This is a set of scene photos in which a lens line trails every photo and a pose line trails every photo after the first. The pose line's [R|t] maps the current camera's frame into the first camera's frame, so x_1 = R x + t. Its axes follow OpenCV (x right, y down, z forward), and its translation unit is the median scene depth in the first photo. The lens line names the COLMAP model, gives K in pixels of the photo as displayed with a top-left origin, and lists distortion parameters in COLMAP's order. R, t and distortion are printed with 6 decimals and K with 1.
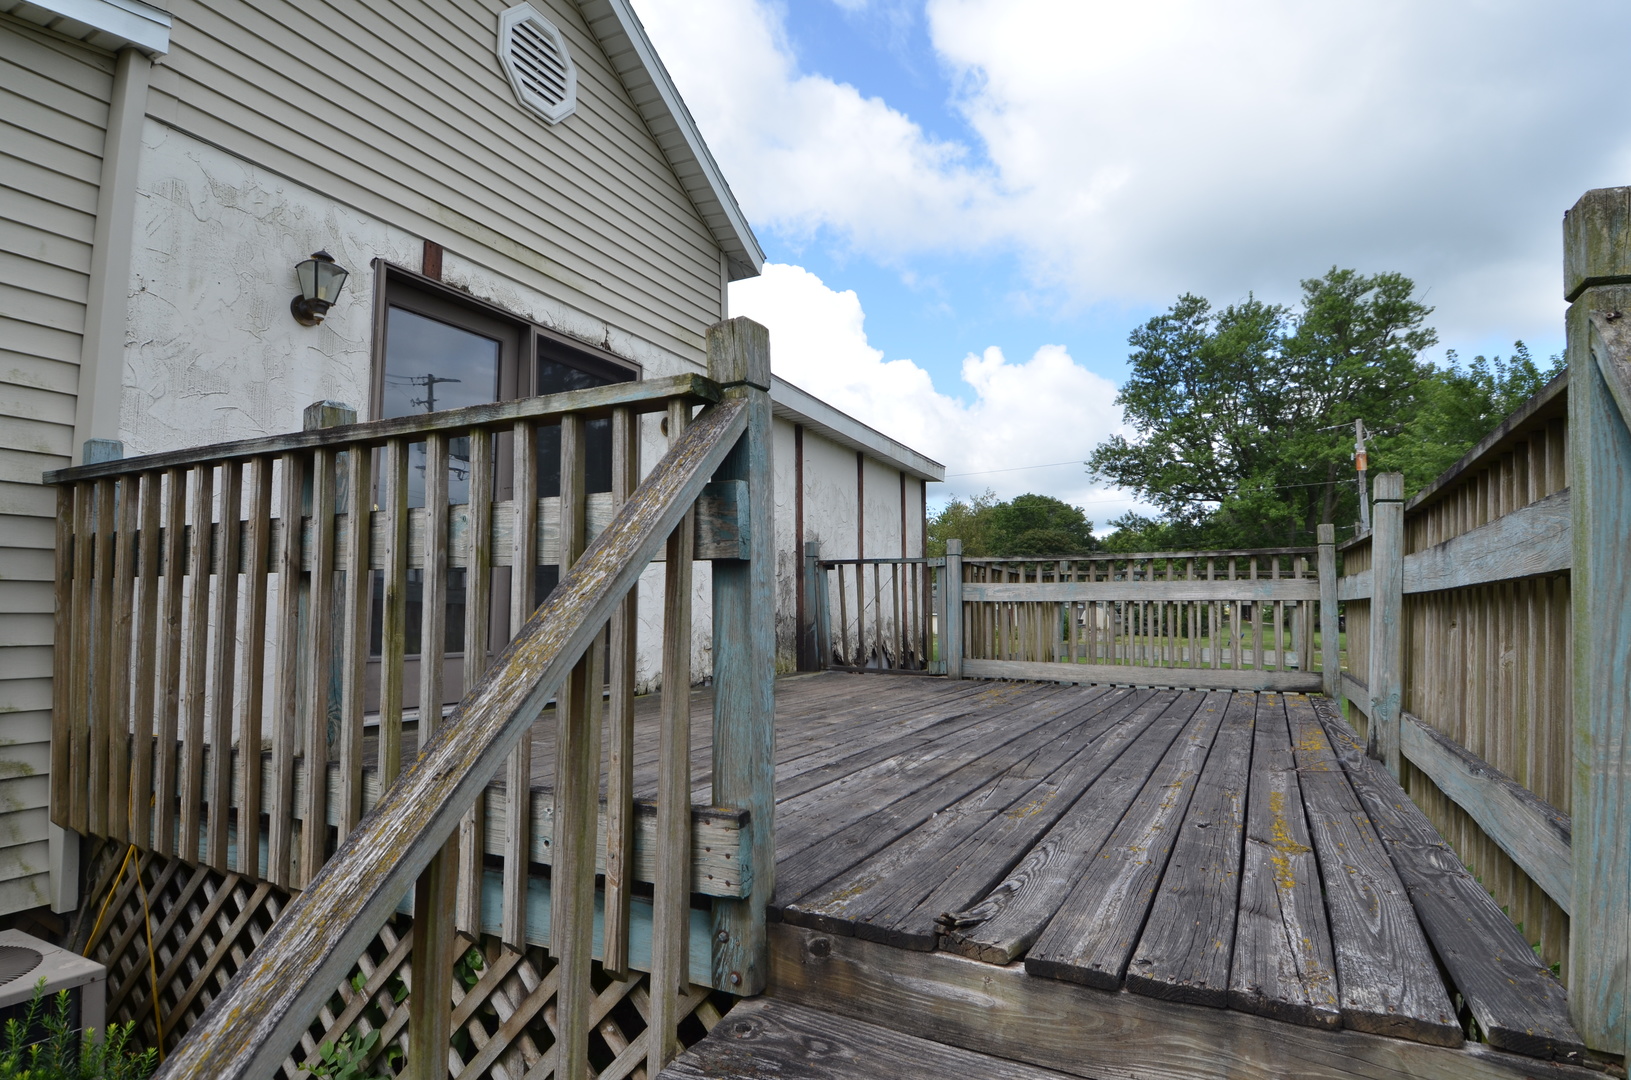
lens RADIAL K [[870.5, 0, 805.9], [0, 870.5, 536.6], [0, 0, 1]] dist [-0.006095, -0.006999]
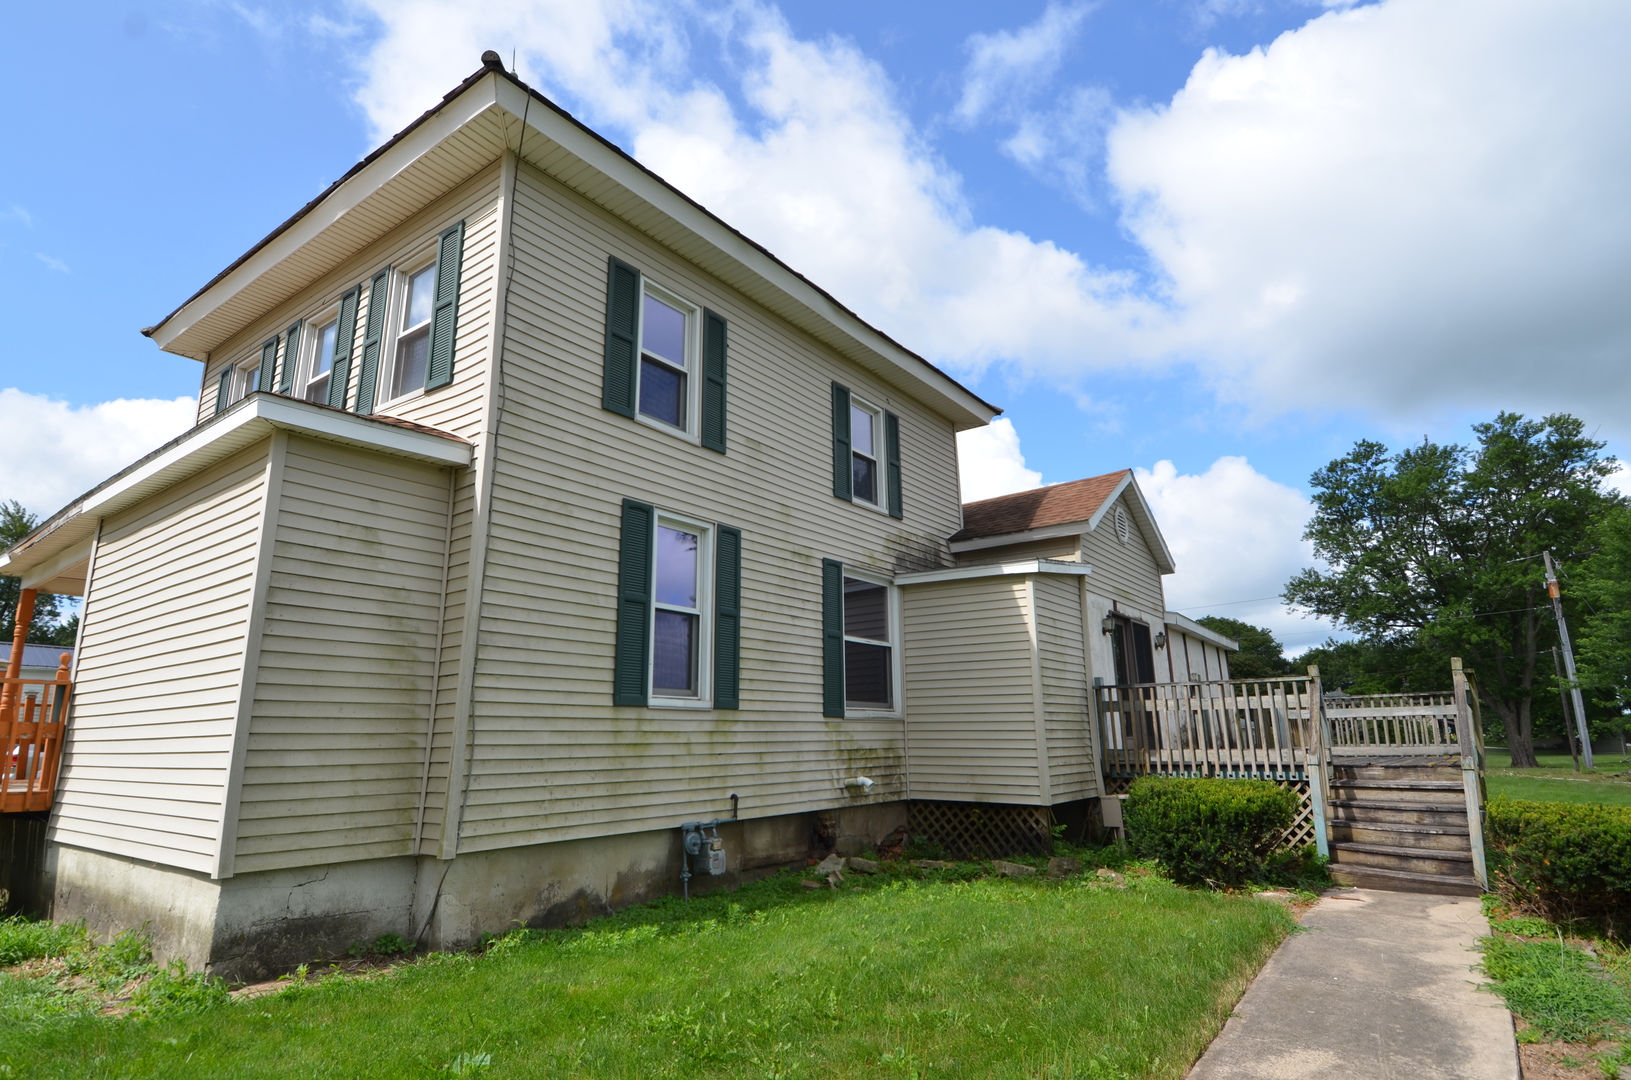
lens RADIAL K [[870.5, 0, 820.1], [0, 870.5, 536.3], [0, 0, 1]] dist [-0.006095, -0.006999]
pose [[0.985842, -0.059422, -0.156794, -0.076470], [0.034735, 0.987188, -0.155732, -0.010230], [0.164039, 0.148081, 0.975276, -0.172702]]
